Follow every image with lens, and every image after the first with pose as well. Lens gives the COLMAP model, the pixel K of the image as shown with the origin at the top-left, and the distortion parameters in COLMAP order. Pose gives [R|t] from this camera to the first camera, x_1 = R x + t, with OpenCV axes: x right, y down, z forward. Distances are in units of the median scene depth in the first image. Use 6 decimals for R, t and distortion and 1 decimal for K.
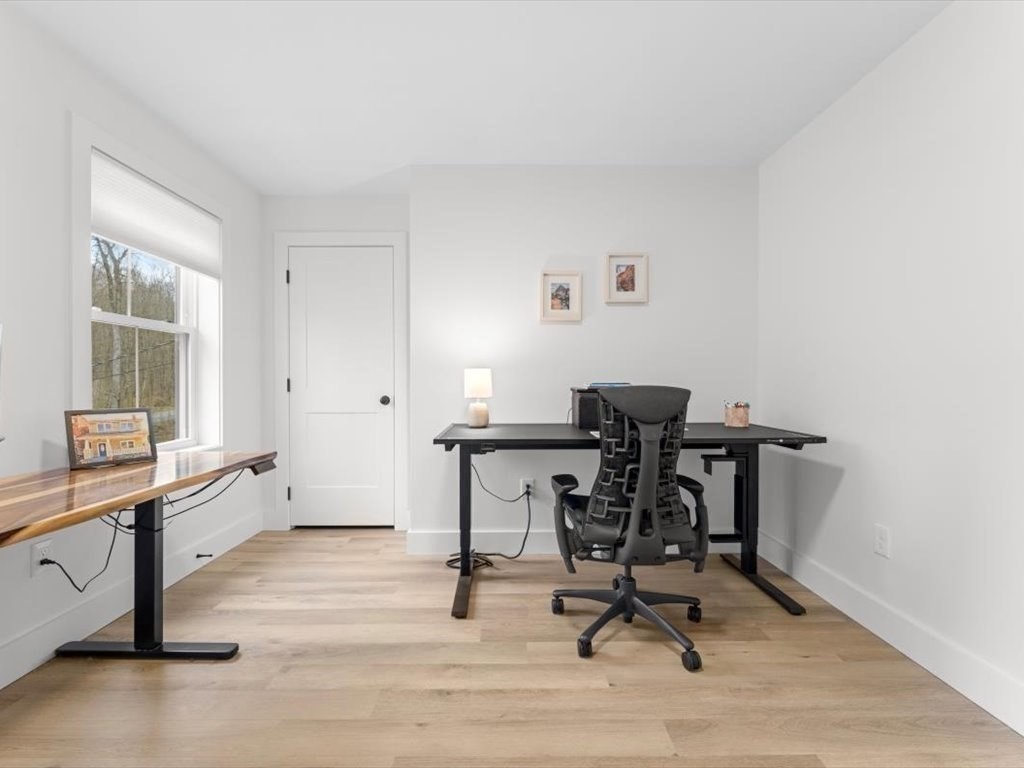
lens RADIAL K [[470.0, 0, 512.1], [0, 470.0, 387.5], [0, 0, 1]] dist [-0.001598, -0.000869]
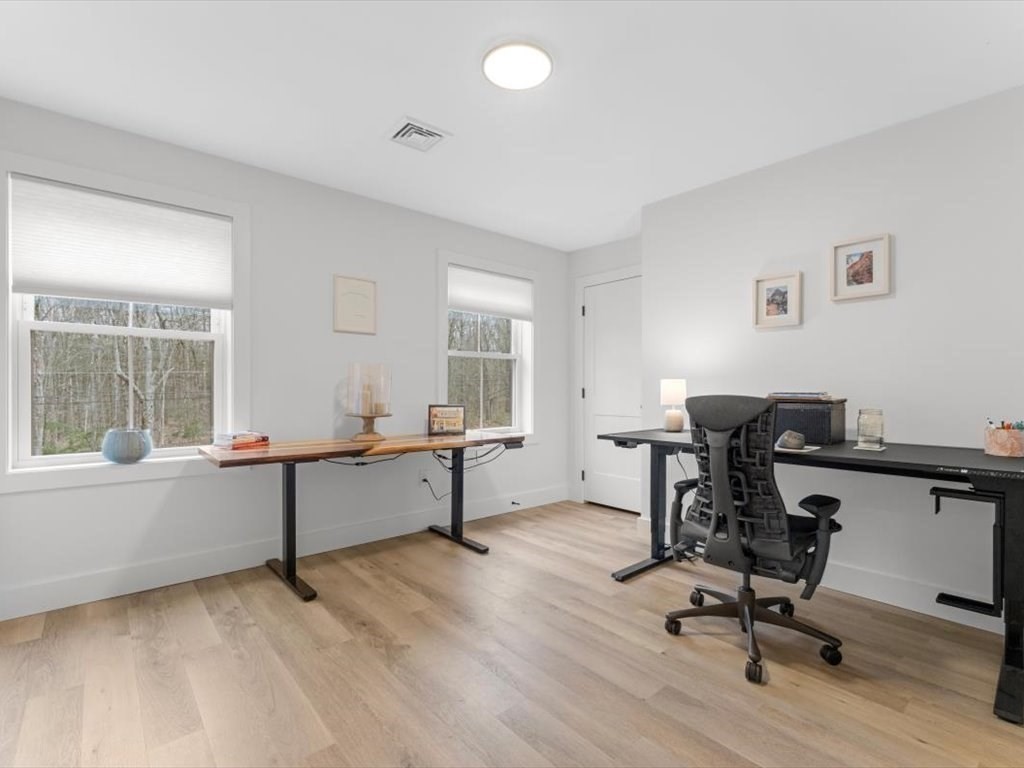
lens RADIAL K [[475.1, 0, 512.3], [0, 475.1, 402.8], [0, 0, 1]] dist [0.000762, 0.000056]
pose [[0.655118, 0.022878, -0.755180, 0.602006], [-0.013940, 0.999737, 0.018194, 0.000393], [0.755398, -0.001392, 0.655265, -0.033781]]
